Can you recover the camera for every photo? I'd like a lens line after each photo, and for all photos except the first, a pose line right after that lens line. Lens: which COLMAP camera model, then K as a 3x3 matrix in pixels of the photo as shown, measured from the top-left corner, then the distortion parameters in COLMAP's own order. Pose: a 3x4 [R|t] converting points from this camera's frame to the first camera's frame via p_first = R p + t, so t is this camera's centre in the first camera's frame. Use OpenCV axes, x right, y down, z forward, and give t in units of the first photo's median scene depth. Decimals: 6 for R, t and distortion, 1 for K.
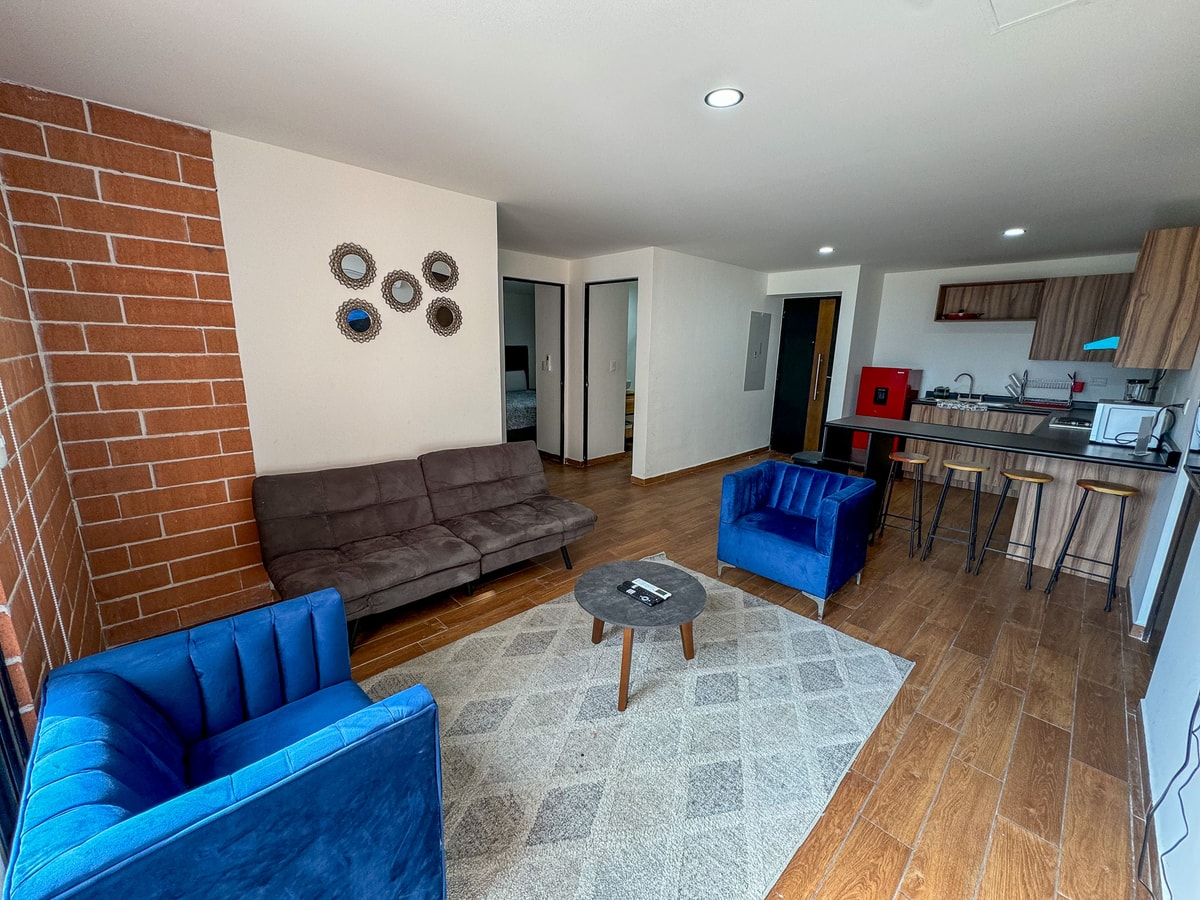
lens RADIAL K [[476.2, 0, 599.1], [0, 476.2, 450.2], [0, 0, 1]] dist [-0.016677, -0.000154]
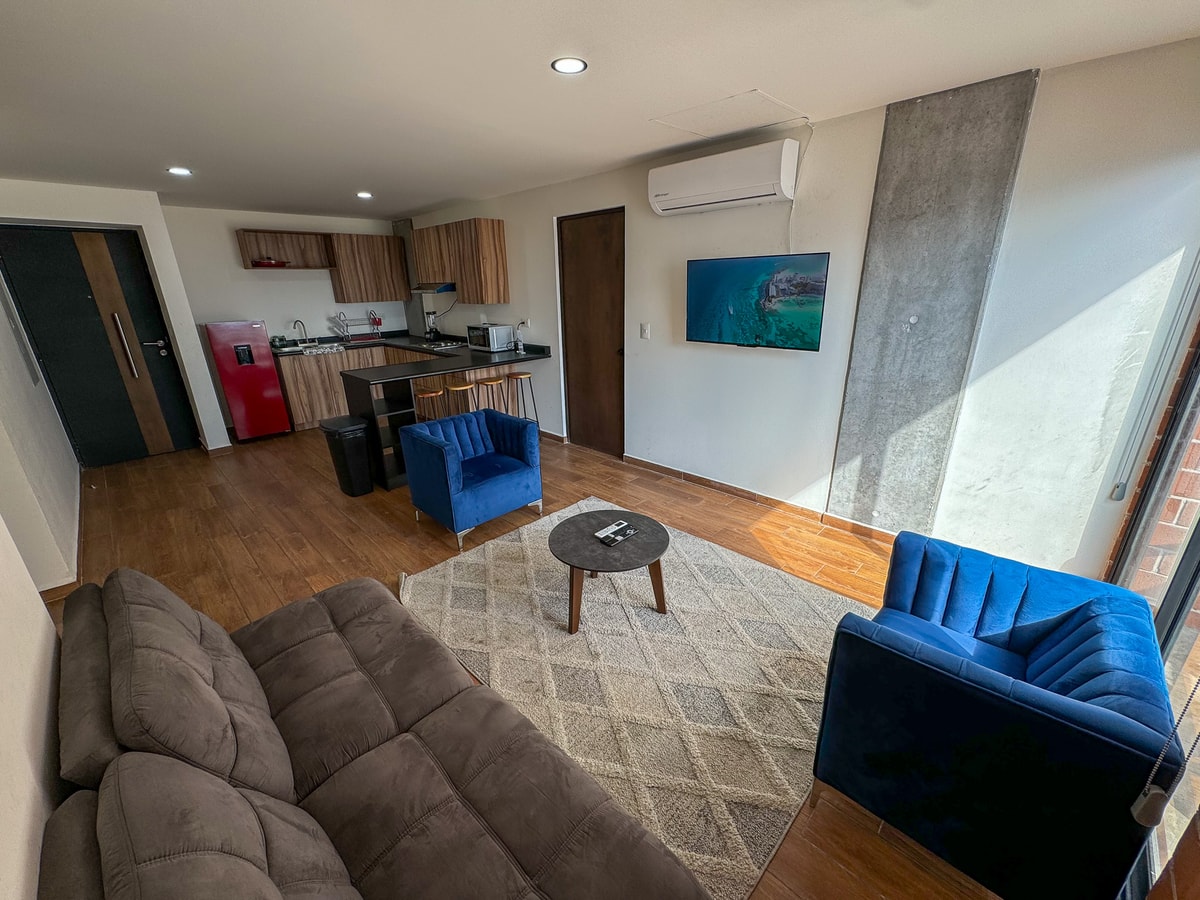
lens RADIAL K [[476.2, 0, 600.2], [0, 476.2, 451.3], [0, 0, 1]] dist [-0.016677, -0.000154]
pose [[-0.054233, -0.343056, 0.937748, -0.575281], [0.227696, 0.910139, 0.346124, -0.177235], [-0.972221, 0.232293, 0.028753, 0.623651]]
